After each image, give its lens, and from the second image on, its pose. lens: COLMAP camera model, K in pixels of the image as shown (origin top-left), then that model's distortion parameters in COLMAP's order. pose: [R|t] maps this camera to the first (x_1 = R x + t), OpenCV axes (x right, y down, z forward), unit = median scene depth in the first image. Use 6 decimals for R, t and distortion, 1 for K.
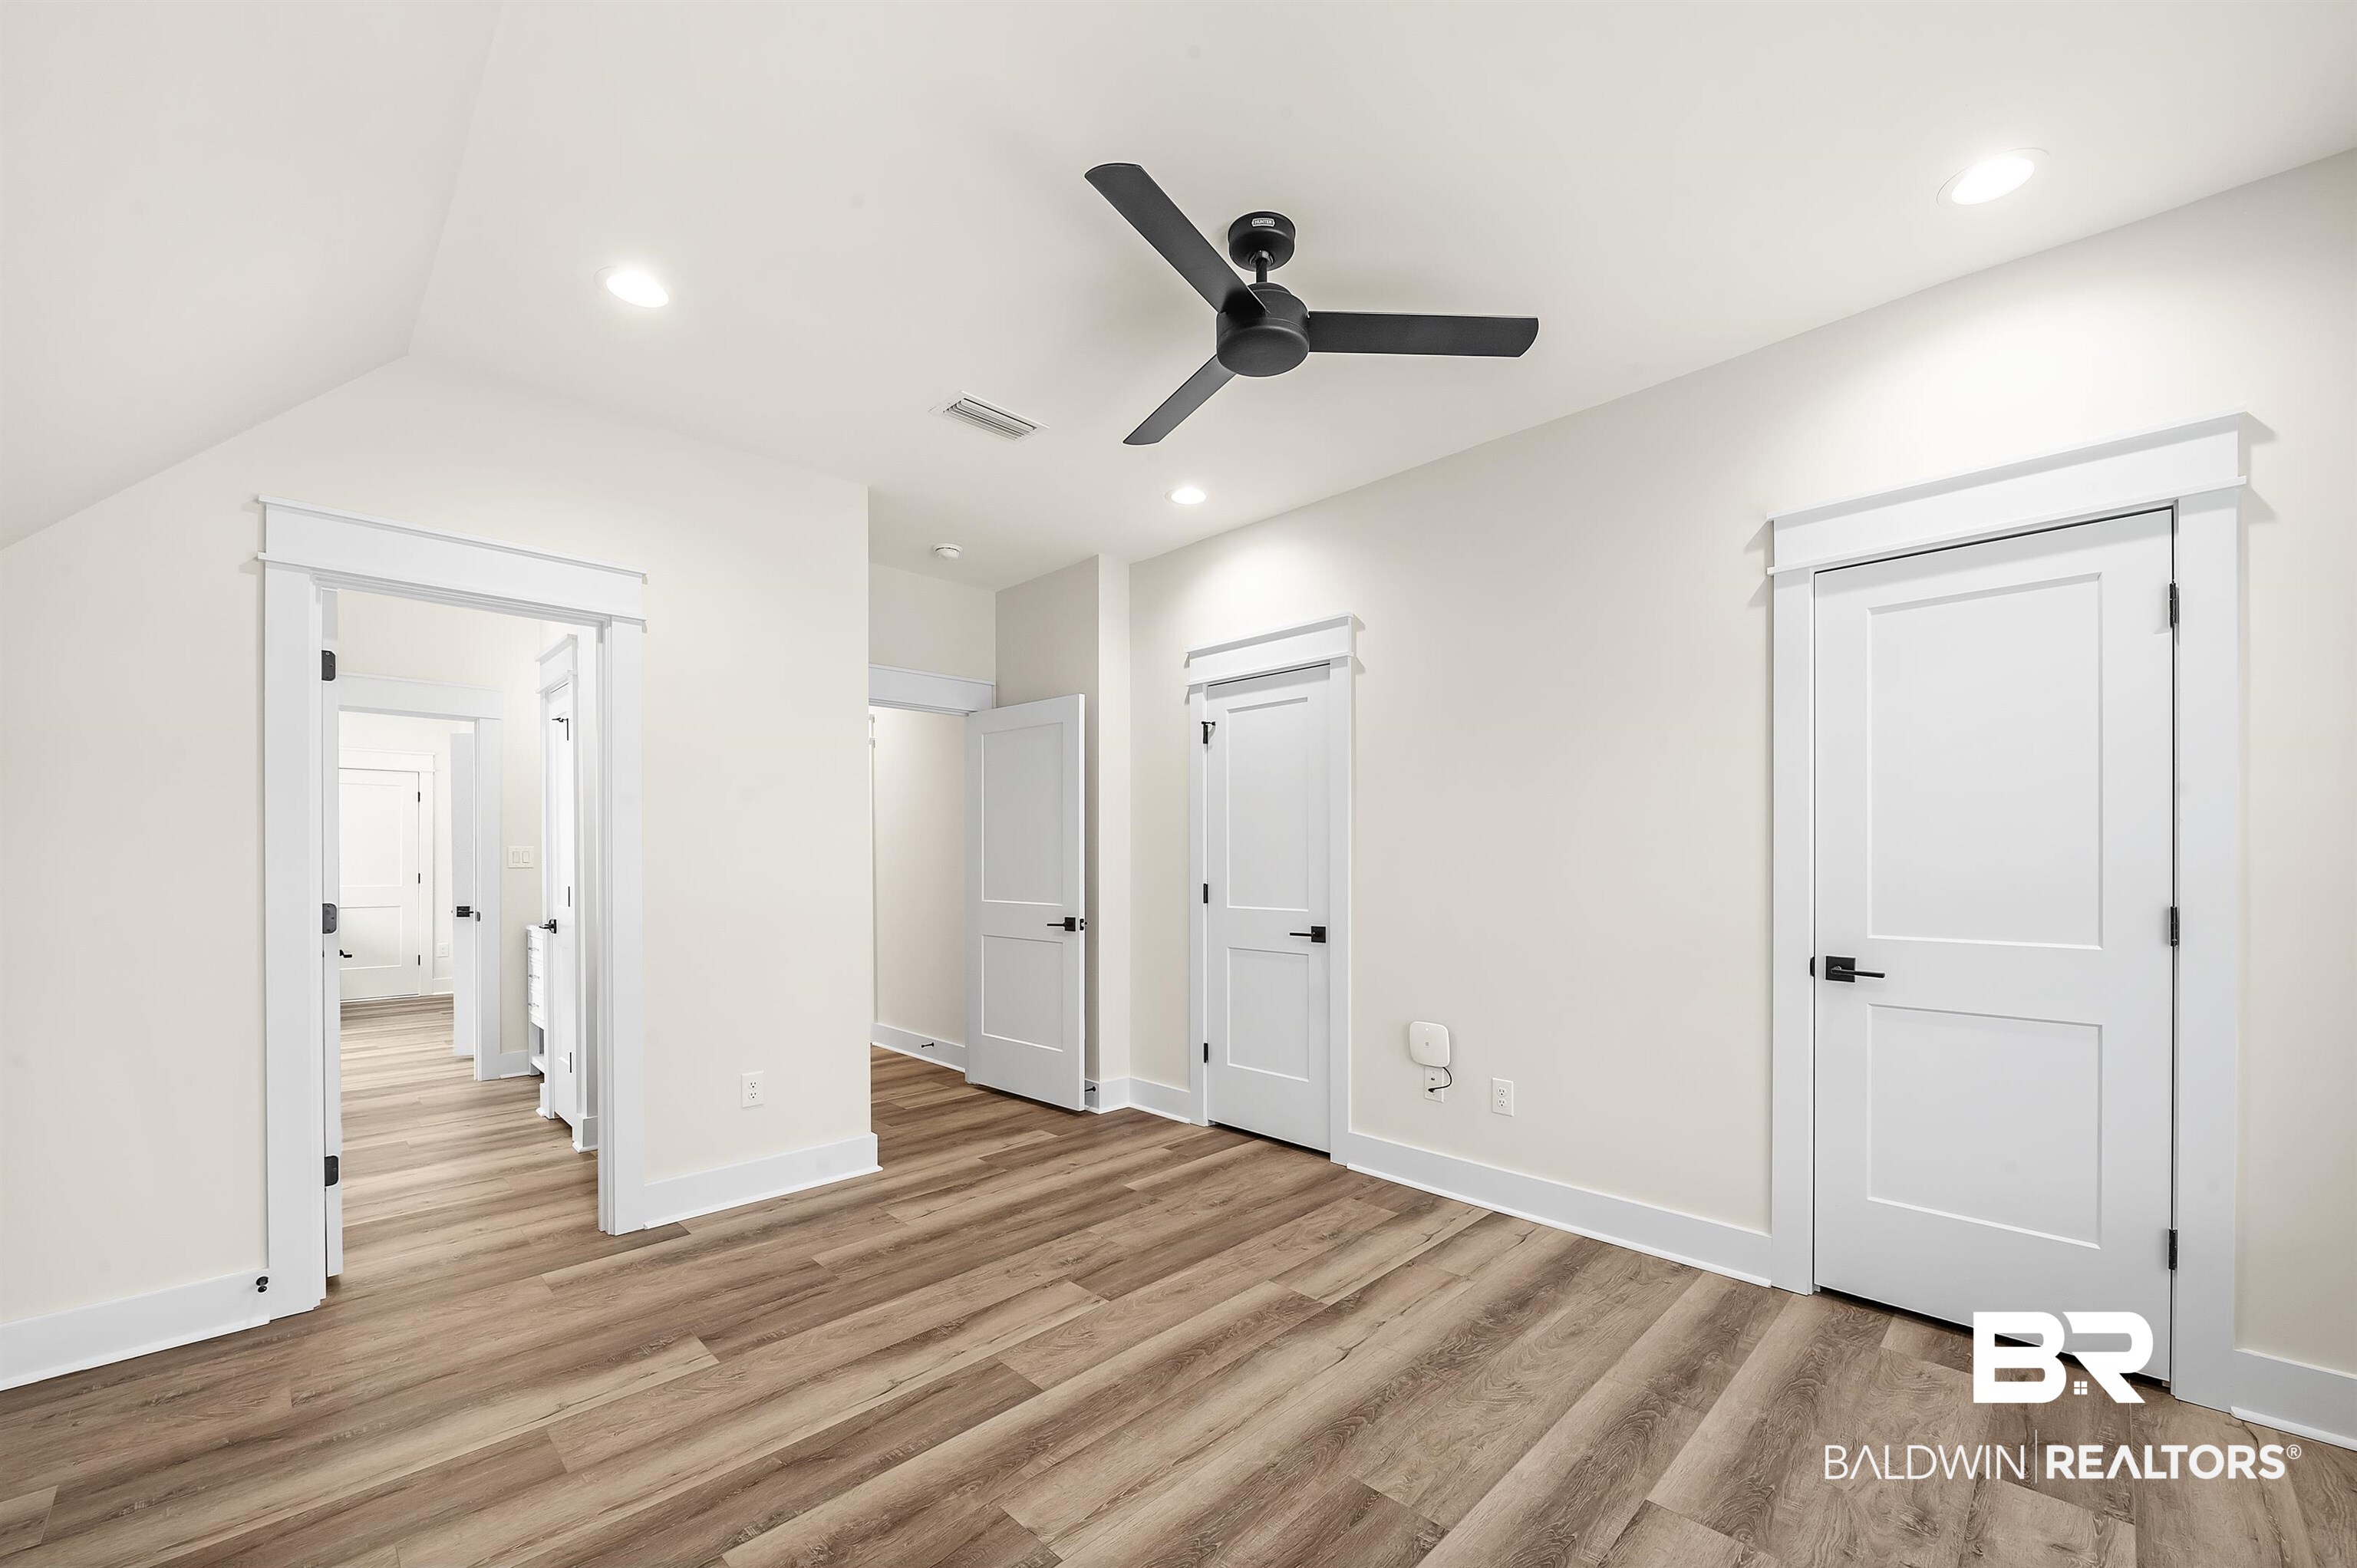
lens RADIAL K [[959.4, 0, 1182.2], [0, 959.4, 866.9], [0, 0, 1]] dist [-0.014118, -0.000020]
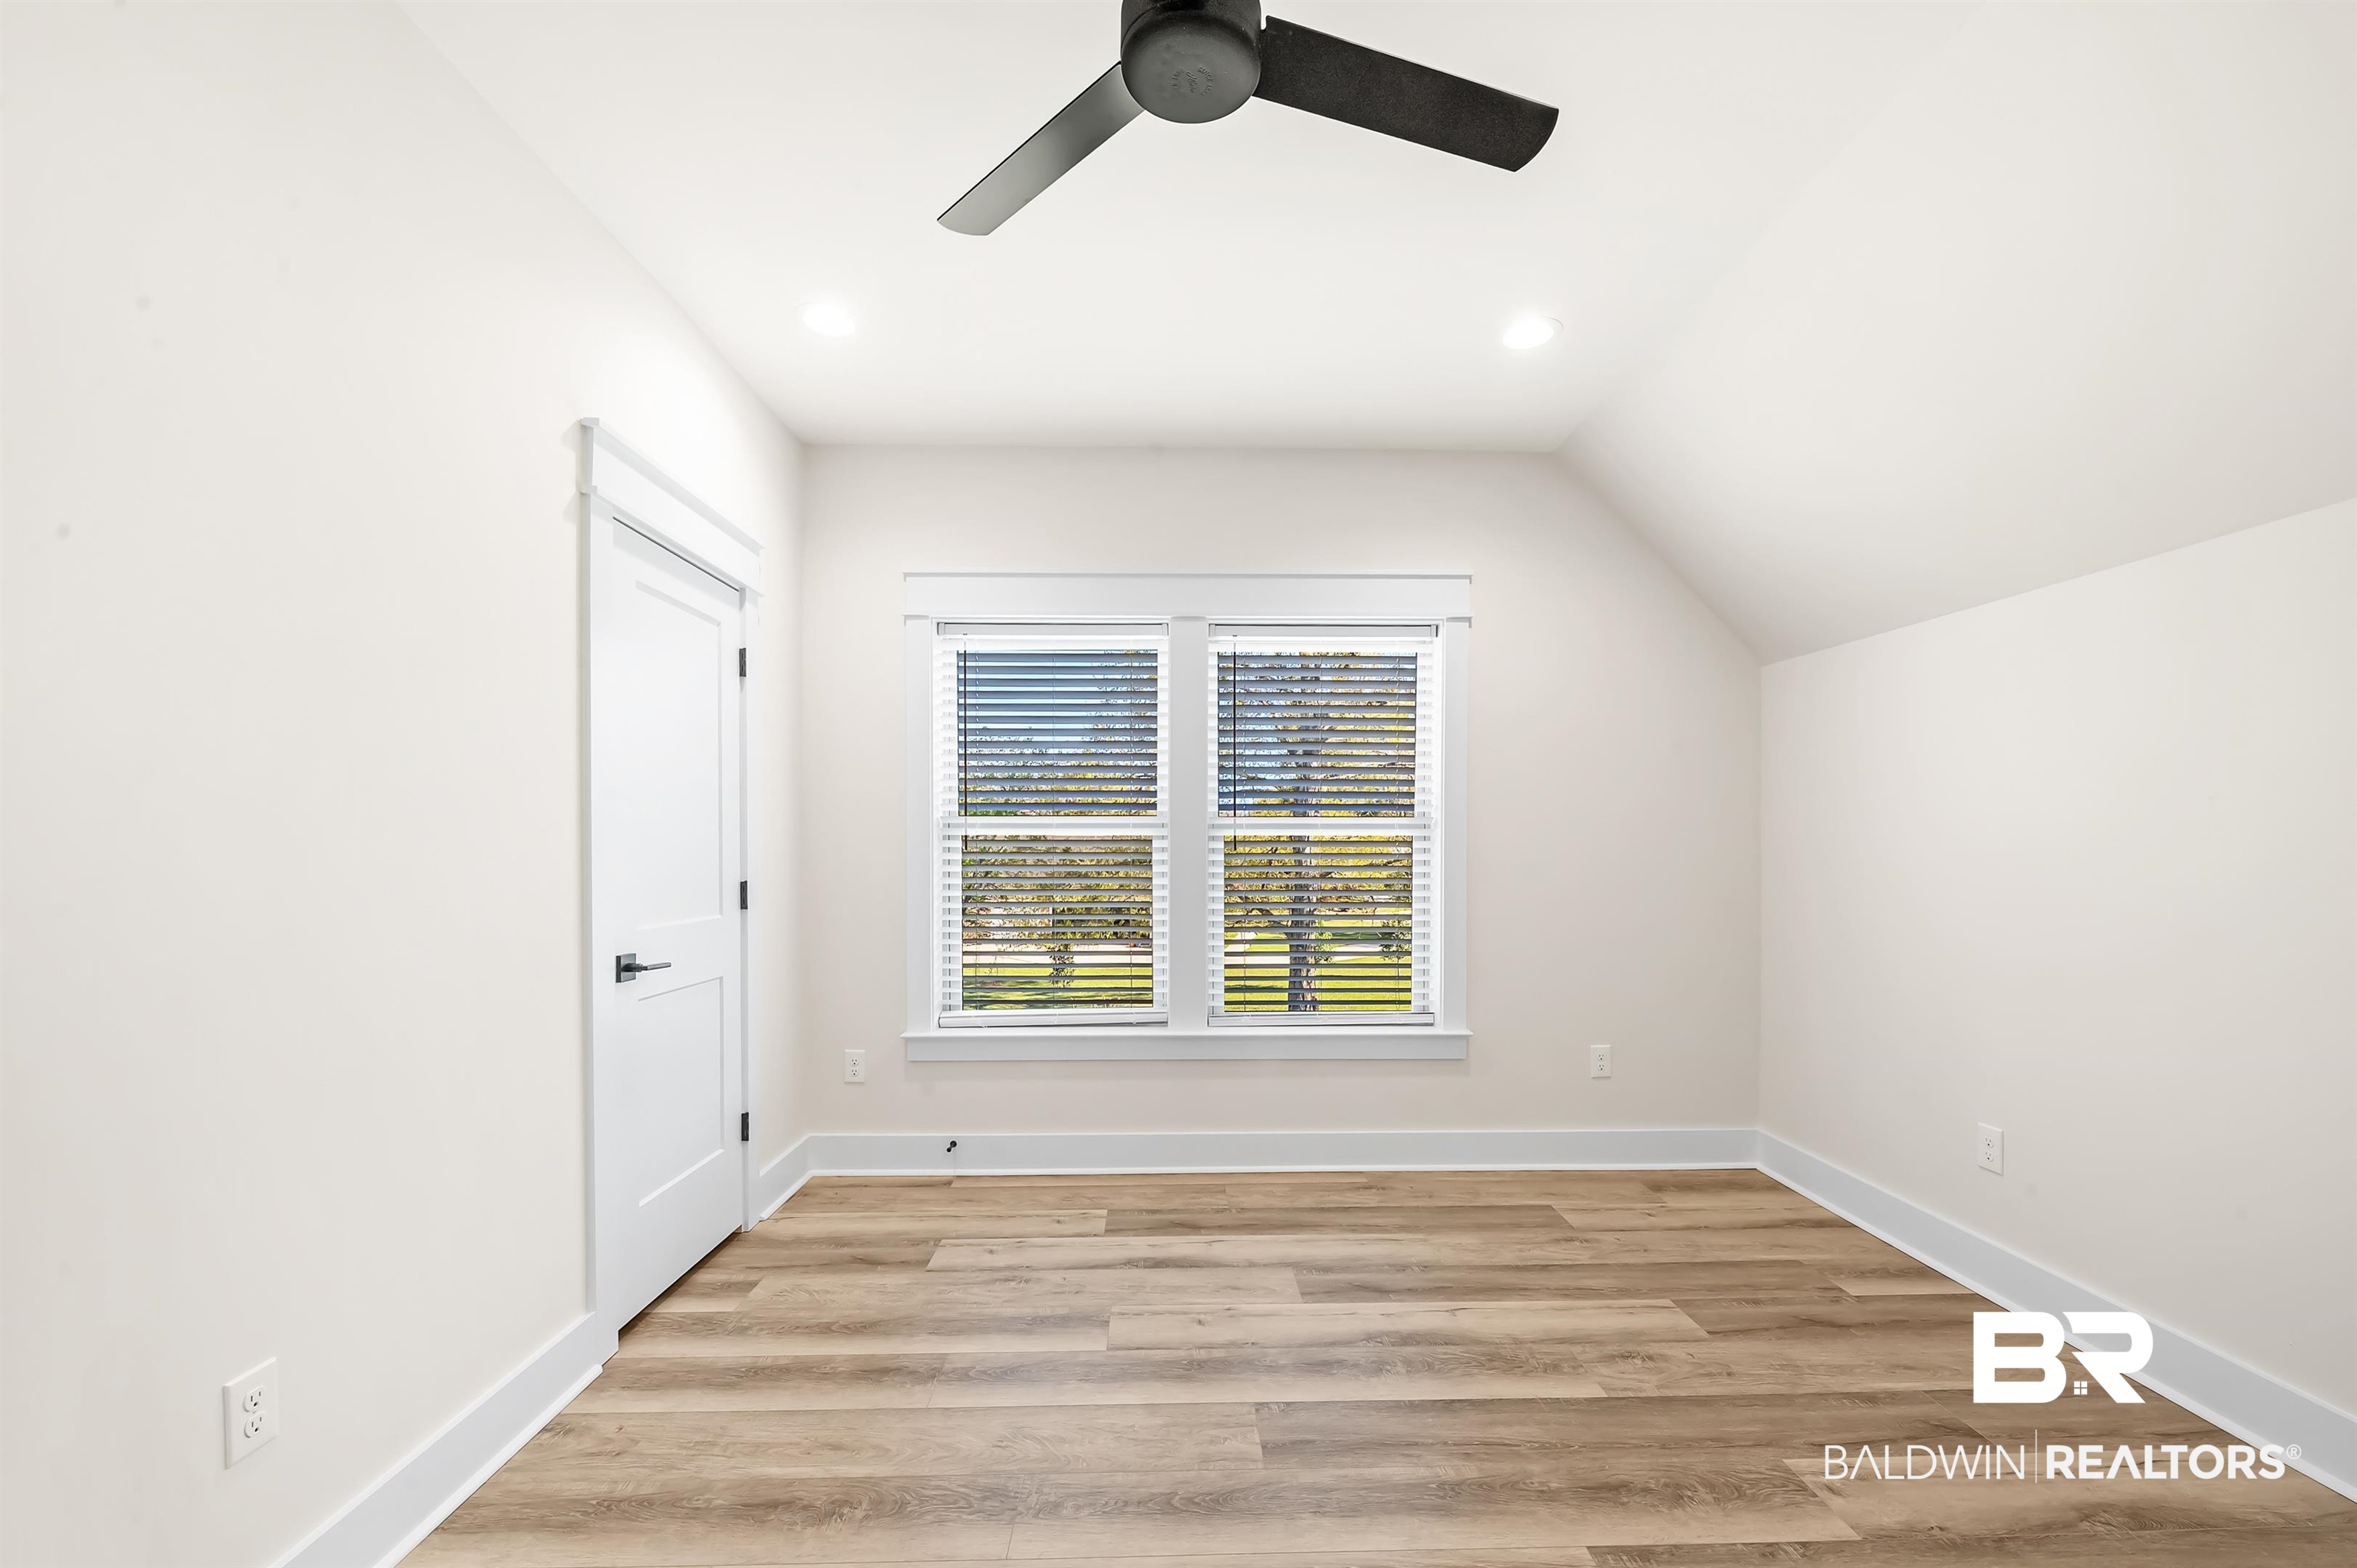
lens RADIAL K [[959.4, 0, 1204.1], [0, 959.4, 843.2], [0, 0, 1]] dist [-0.014118, -0.000020]
pose [[-0.748895, 0.005922, 0.662663, -0.352986], [0.007804, 0.999970, -0.000117, -0.004856], [-0.662643, 0.005084, -0.748918, 1.447639]]
